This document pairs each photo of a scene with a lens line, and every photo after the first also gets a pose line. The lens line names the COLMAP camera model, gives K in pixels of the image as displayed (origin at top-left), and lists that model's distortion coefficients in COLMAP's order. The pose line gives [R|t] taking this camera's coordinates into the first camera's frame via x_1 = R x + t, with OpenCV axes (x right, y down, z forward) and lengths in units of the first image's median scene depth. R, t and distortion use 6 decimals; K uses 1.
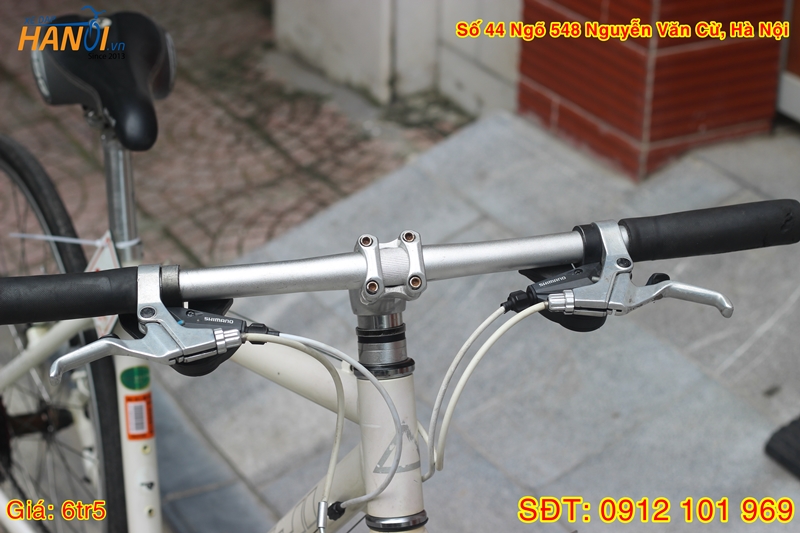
lens RADIAL K [[1994.6, 0, 402.0], [0, 1994.6, 265.3], [0, 0, 1]] dist [-0.120925, 0.000000]
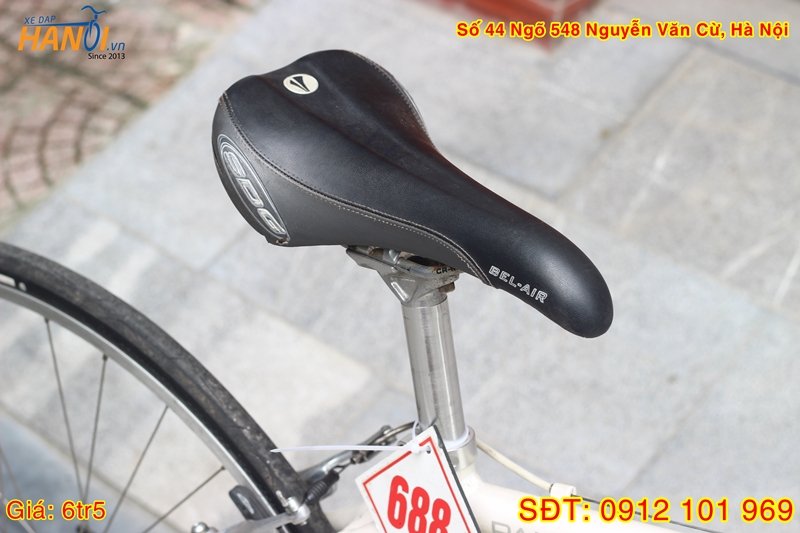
lens RADIAL K [[1994.6, 0, 398.9], [0, 1994.6, 266.1], [0, 0, 1]] dist [-0.120925, 0.000000]
pose [[0.934770, -0.169190, 0.312378, -0.229296], [0.118568, 0.977473, 0.174611, -0.117202], [-0.334883, -0.126183, 0.933773, 0.302716]]
